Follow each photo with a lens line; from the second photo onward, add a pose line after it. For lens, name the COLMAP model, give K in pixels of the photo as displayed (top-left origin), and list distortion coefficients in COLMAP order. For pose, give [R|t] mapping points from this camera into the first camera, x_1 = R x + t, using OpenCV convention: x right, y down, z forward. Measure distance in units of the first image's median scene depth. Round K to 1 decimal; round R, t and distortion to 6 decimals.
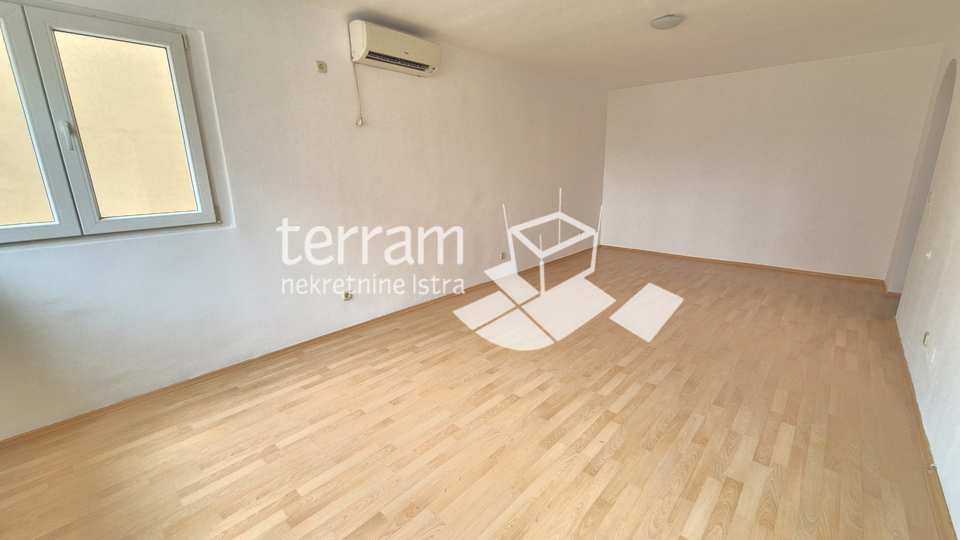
lens RADIAL K [[403.0, 0, 480.0], [0, 403.0, 270.0], [0, 0, 1]] dist [-0.001258, -0.000385]
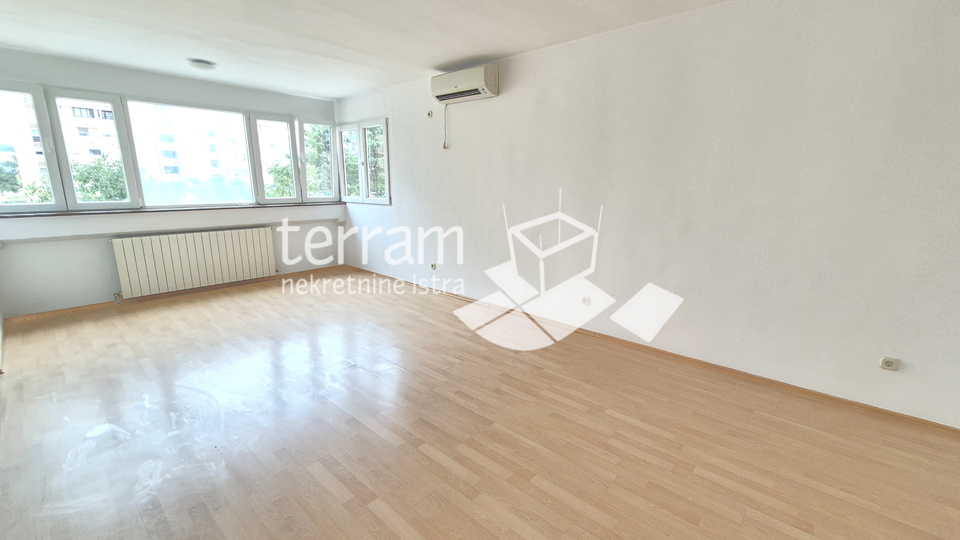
lens RADIAL K [[403.0, 0, 480.0], [0, 403.0, 270.0], [0, 0, 1]] dist [-0.001258, -0.000385]
pose [[0.002354, 0.247415, -0.968907, 1.163766], [-0.240169, 0.940690, 0.239627, -0.335130], [0.970728, 0.232137, 0.061636, 1.144275]]
